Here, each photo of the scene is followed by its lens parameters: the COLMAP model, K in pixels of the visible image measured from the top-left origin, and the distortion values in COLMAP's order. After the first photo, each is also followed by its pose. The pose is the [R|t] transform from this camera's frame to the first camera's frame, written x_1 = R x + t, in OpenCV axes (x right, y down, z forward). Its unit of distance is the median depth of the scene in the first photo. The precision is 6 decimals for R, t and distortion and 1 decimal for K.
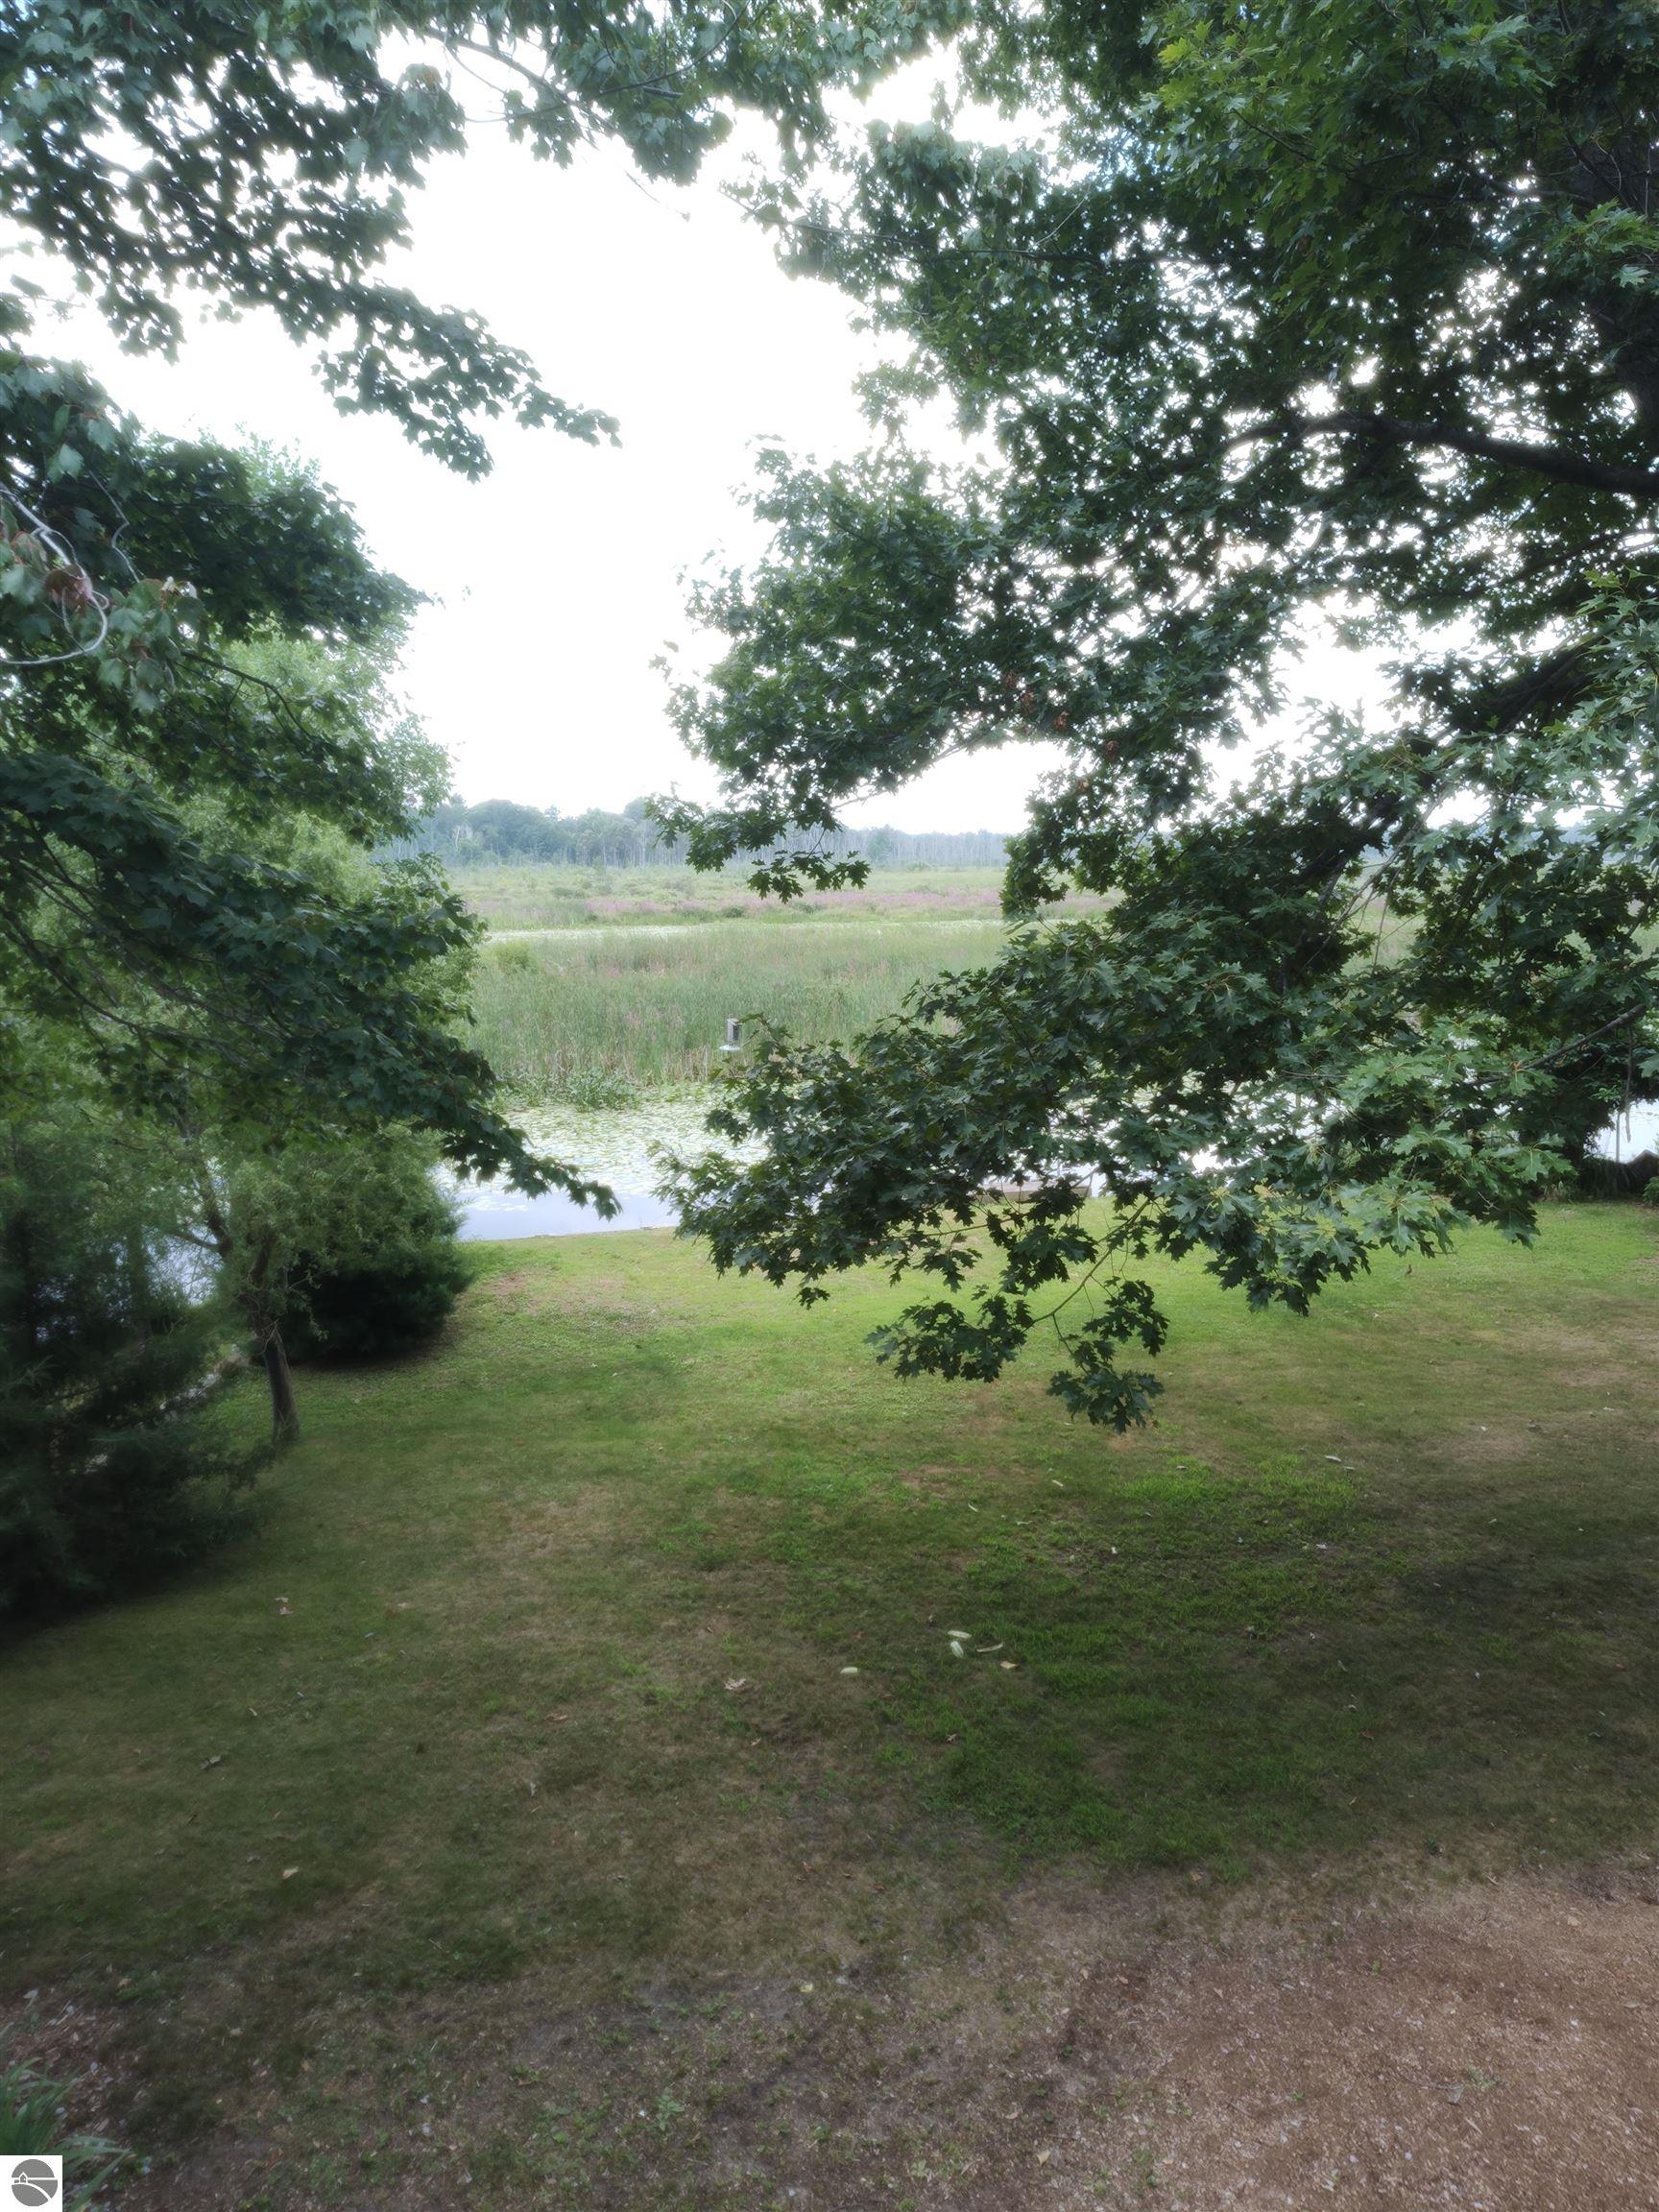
lens RADIAL K [[1508.9, 0, 836.9], [0, 1508.9, 1105.3], [0, 0, 1]] dist [0.024296, -0.026992]
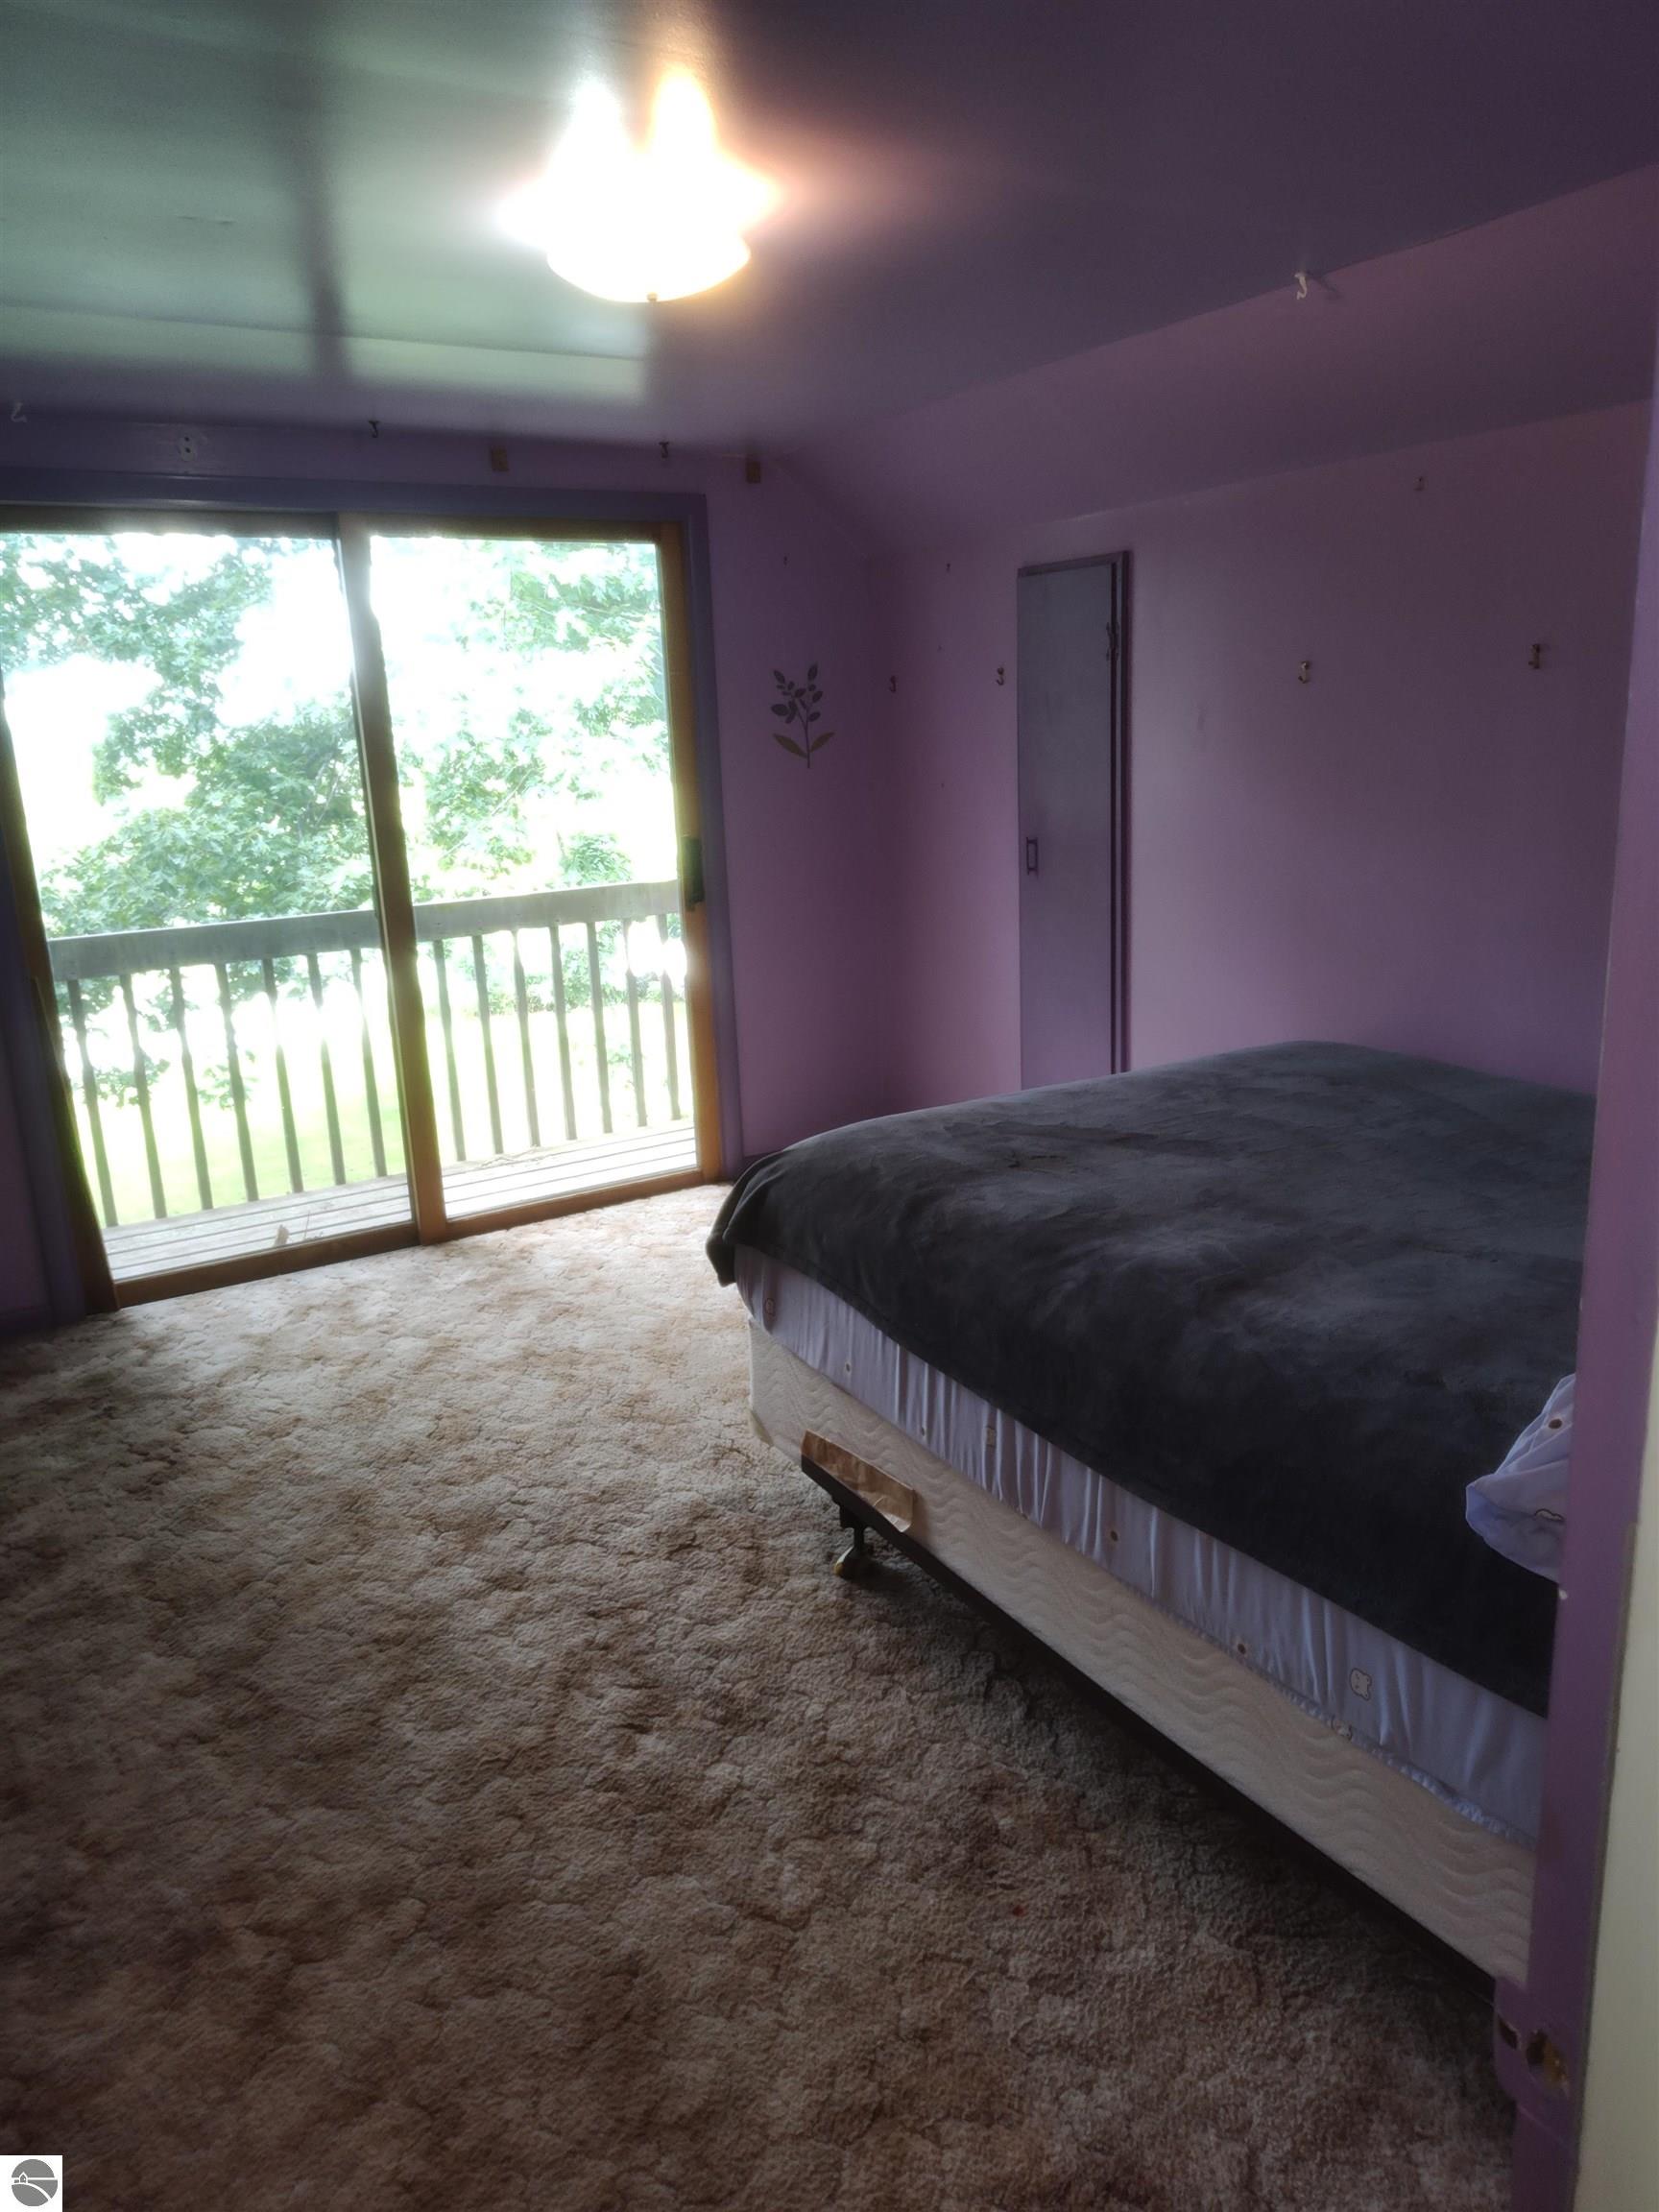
lens RADIAL K [[1508.9, 0, 831.5], [0, 1508.9, 1092.1], [0, 0, 1]] dist [0.024296, -0.026992]
pose [[0.842388, -0.156035, 0.515786, -0.110632], [0.120216, 0.987454, 0.102386, 0.100967], [-0.525291, -0.024243, 0.850577, -0.722808]]
